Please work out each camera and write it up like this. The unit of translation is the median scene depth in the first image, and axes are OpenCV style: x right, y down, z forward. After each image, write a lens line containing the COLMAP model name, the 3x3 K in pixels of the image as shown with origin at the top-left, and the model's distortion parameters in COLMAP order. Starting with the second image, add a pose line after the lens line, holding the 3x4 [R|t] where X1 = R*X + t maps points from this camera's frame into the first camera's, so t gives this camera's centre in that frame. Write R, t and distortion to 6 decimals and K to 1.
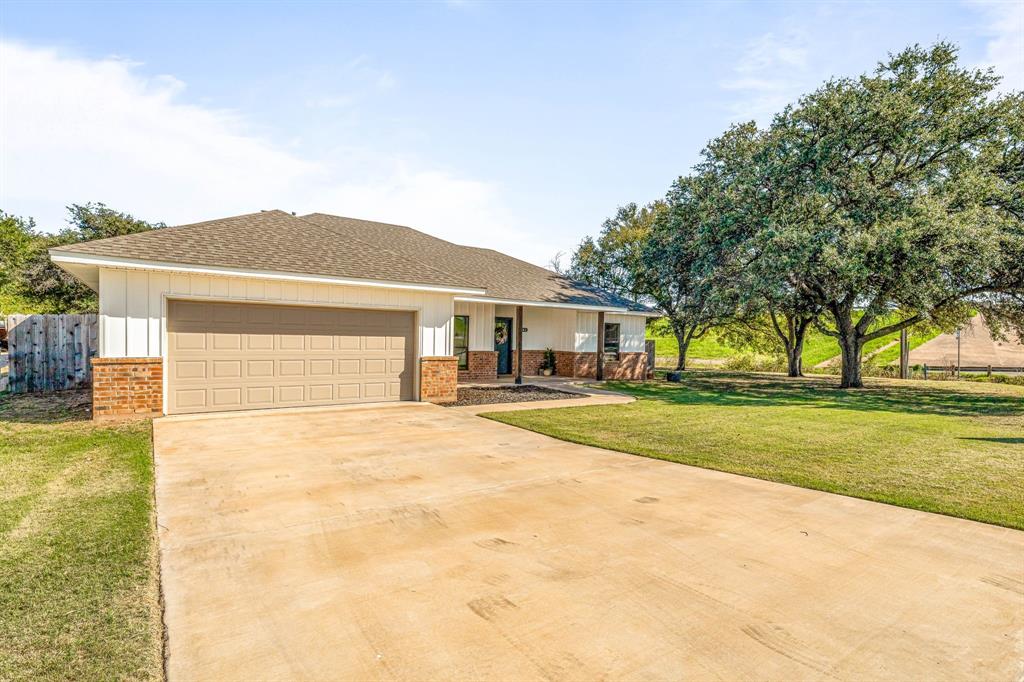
lens RADIAL K [[416.7, 0, 508.5], [0, 416.7, 342.9], [0, 0, 1]] dist [0.000884, 0.000322]
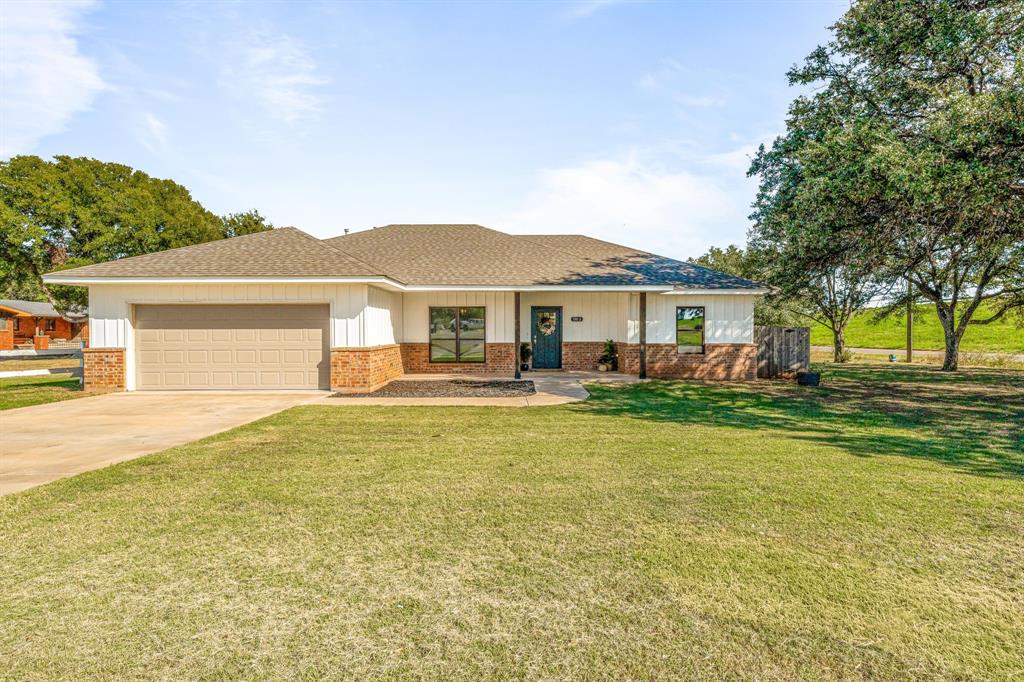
lens RADIAL K [[416.7, 0, 504.7], [0, 416.7, 344.5], [0, 0, 1]] dist [0.000884, 0.000322]
pose [[0.874410, -0.006165, -0.485148, 0.378211], [0.014255, 0.999814, 0.012989, 0.010501], [0.484978, -0.018273, 0.874336, 0.173605]]
